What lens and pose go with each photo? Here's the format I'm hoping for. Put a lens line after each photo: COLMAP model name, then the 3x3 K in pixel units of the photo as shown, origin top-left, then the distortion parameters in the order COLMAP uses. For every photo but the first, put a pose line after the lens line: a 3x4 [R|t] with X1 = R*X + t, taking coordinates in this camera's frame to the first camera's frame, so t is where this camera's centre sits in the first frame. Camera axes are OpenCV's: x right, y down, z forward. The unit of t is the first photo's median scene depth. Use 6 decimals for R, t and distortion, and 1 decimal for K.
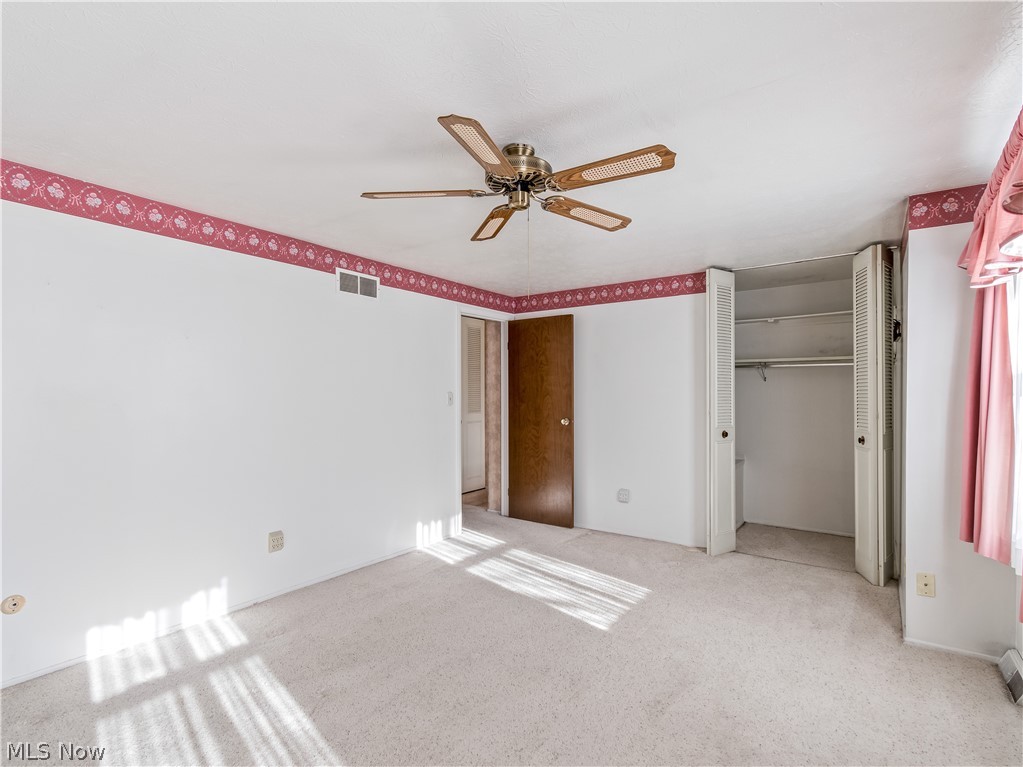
lens RADIAL K [[493.1, 0, 495.8], [0, 493.1, 395.0], [0, 0, 1]] dist [0.000623, -0.000043]
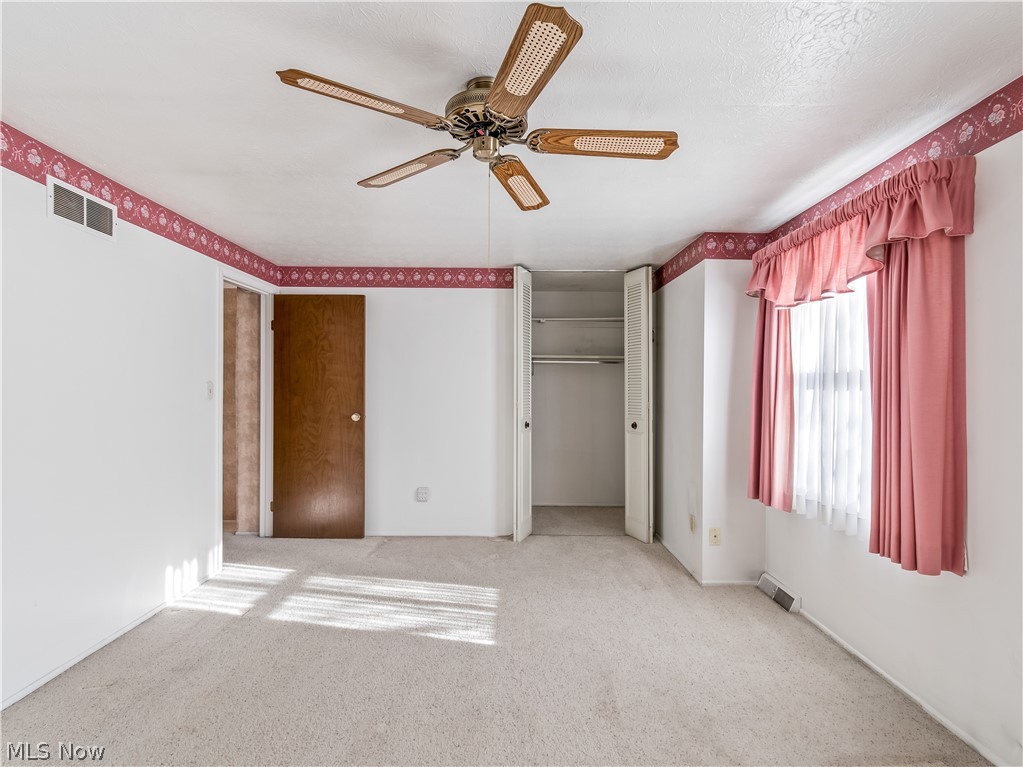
lens RADIAL K [[504.3, 0, 509.5], [0, 504.3, 385.4], [0, 0, 1]] dist [0.000201, -0.001353]
pose [[0.811080, 0.007453, 0.584888, -0.194111], [-0.005952, 0.999972, -0.004488, 0.000379], [-0.584906, 0.000158, 0.811101, 0.143373]]
